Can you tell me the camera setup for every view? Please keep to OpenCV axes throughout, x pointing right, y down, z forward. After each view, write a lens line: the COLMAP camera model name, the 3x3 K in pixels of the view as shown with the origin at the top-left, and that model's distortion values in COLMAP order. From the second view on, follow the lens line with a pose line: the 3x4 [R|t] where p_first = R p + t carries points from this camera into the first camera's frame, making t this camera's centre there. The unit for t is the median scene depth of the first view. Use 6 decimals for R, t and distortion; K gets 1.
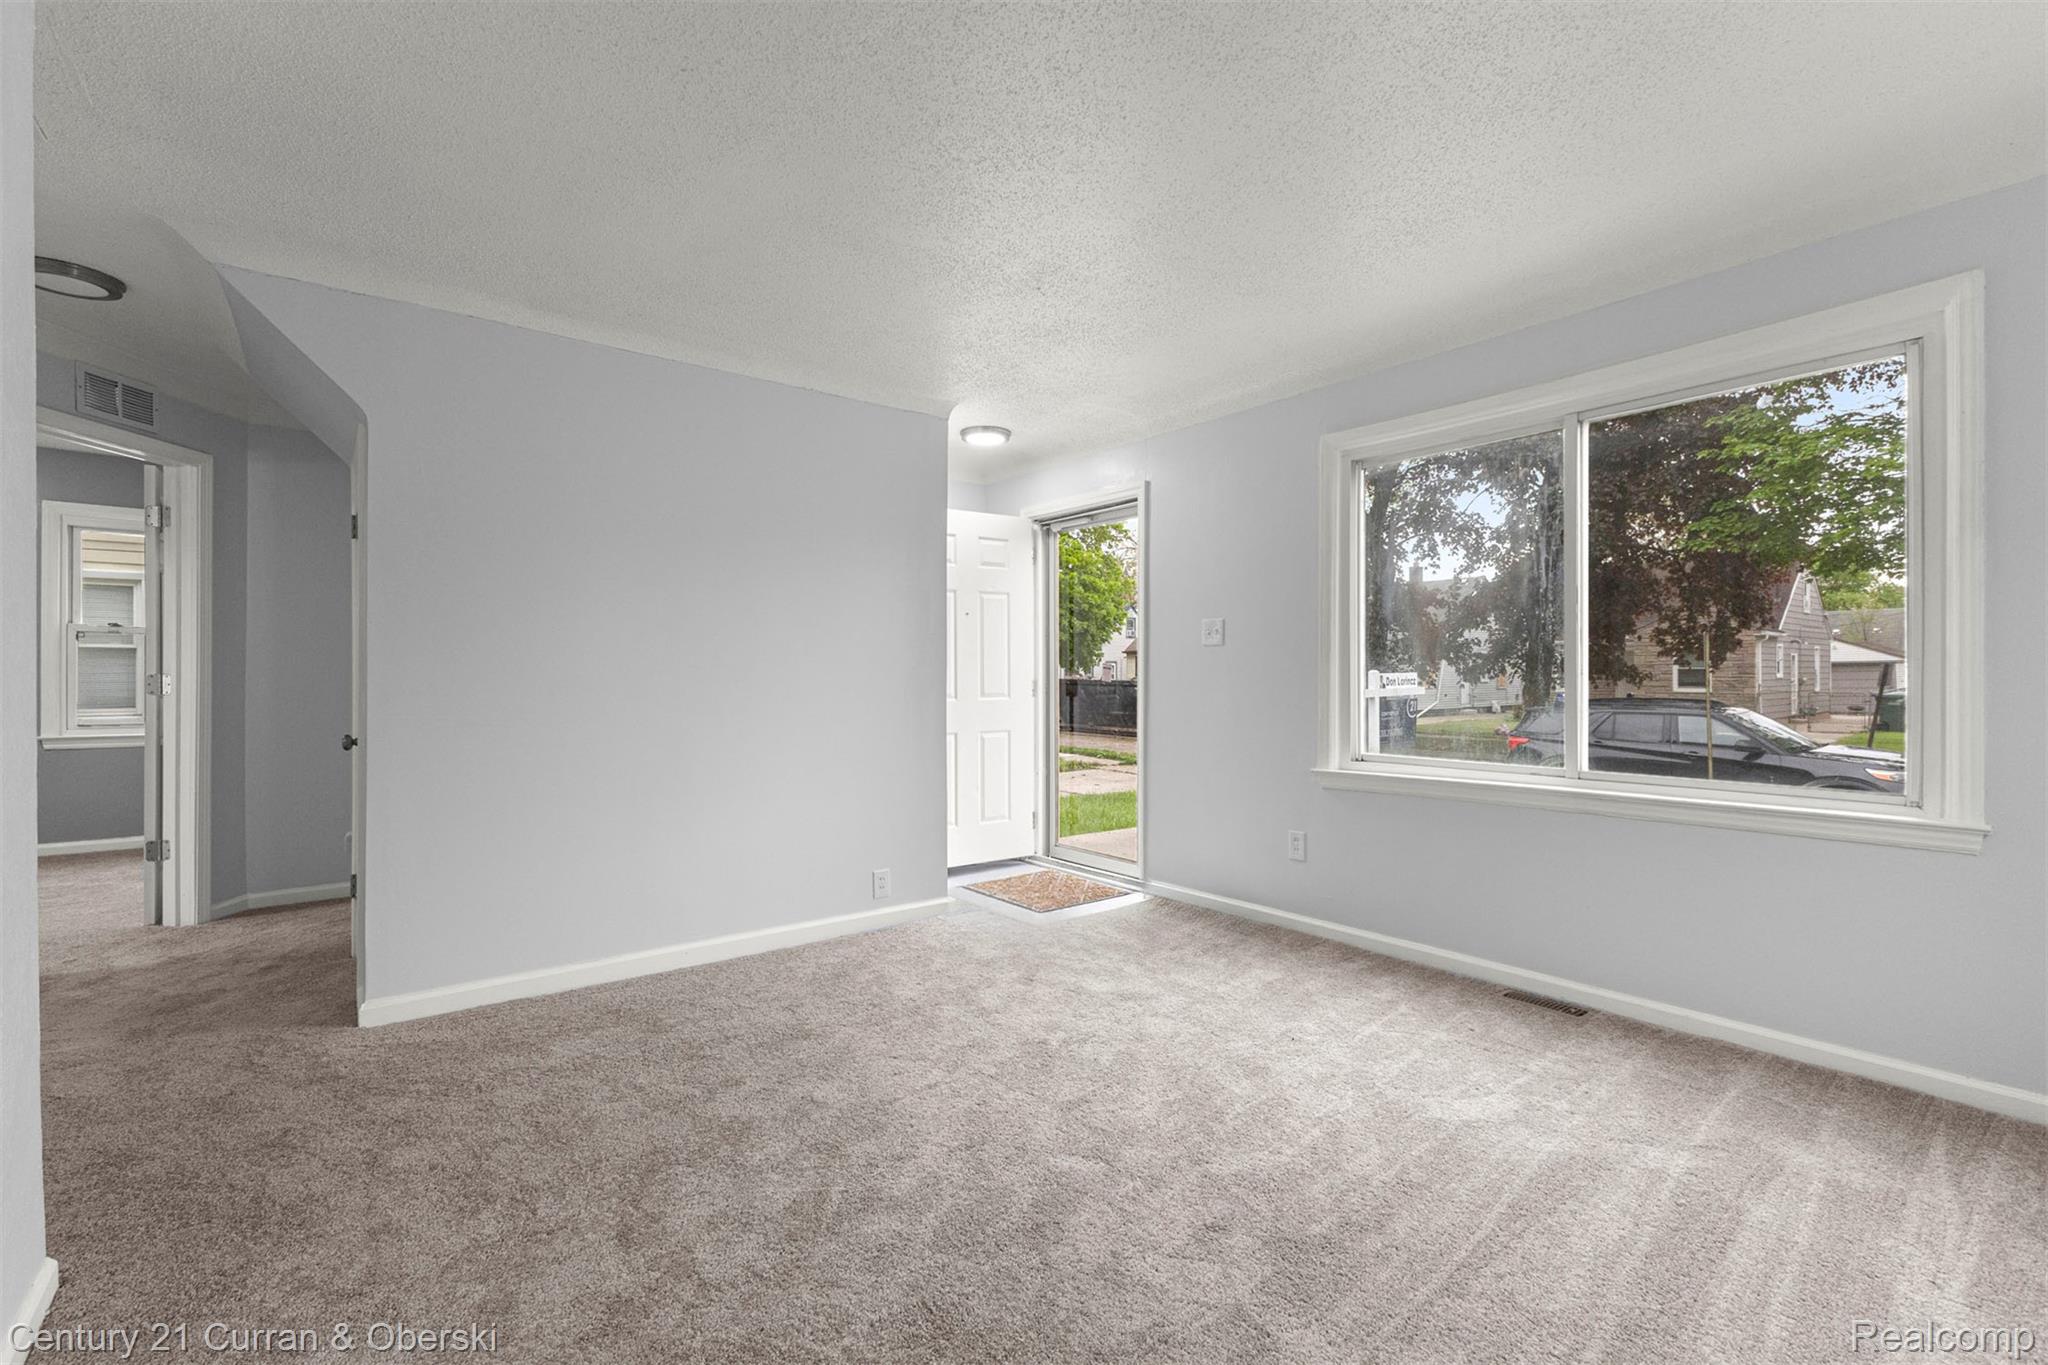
lens RADIAL K [[886.8, 0, 1004.2], [0, 886.8, 669.9], [0, 0, 1]] dist [0.012534, -0.003568]
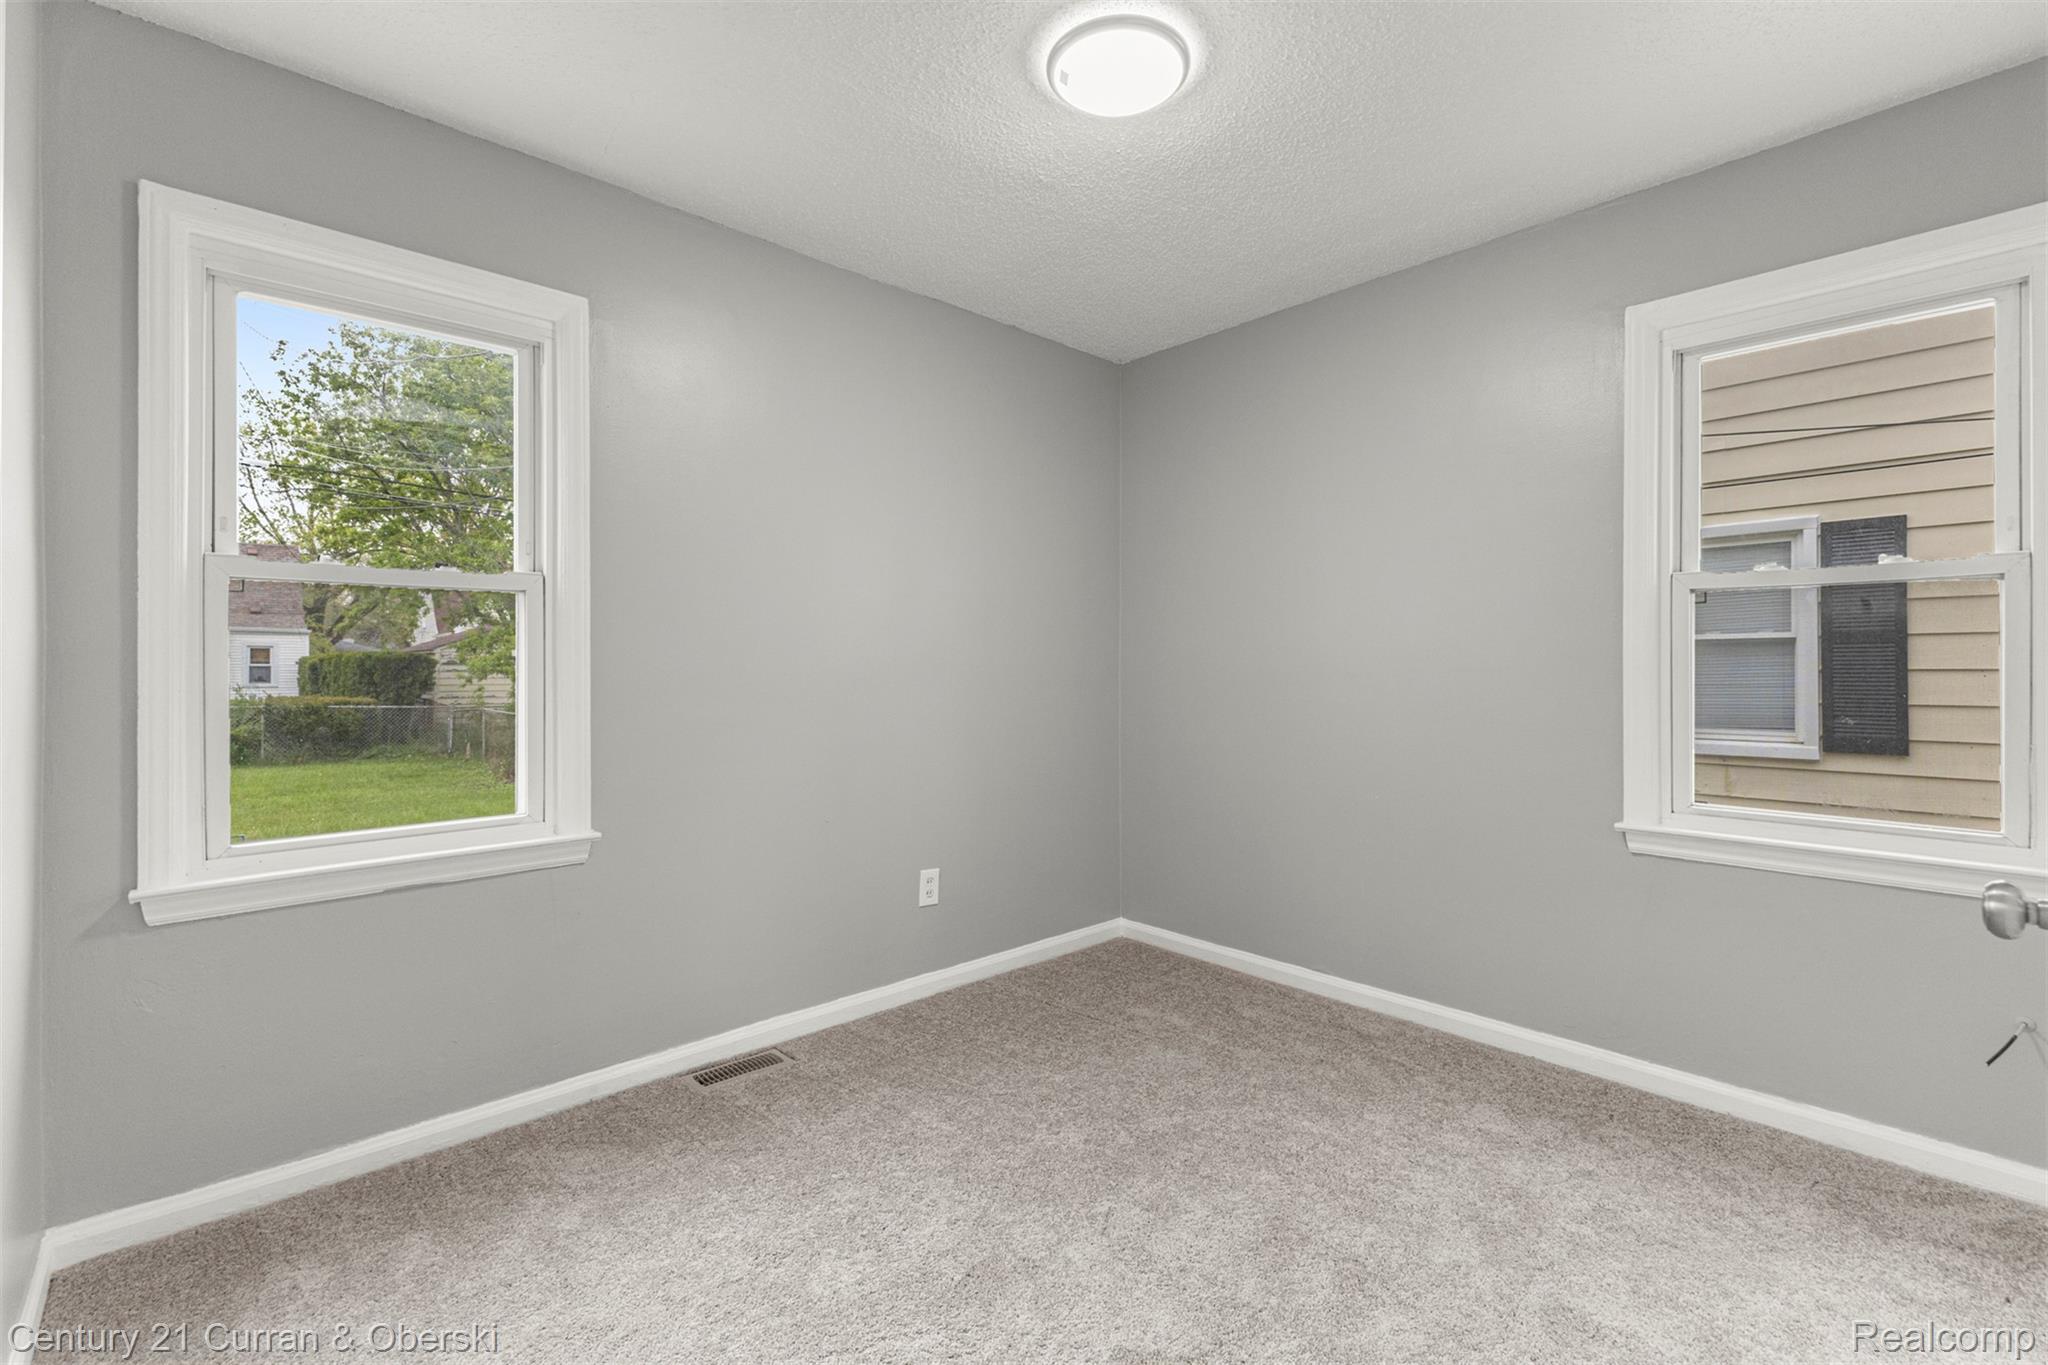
lens RADIAL K [[886.8, 0, 1027.6], [0, 886.8, 671.0], [0, 0, 1]] dist [0.012534, -0.003568]
pose [[0.101025, -0.000689, -0.994884, -0.396661], [0.004933, 0.999988, -0.000192, -0.002775], [0.994872, -0.004889, 0.101027, 0.395309]]
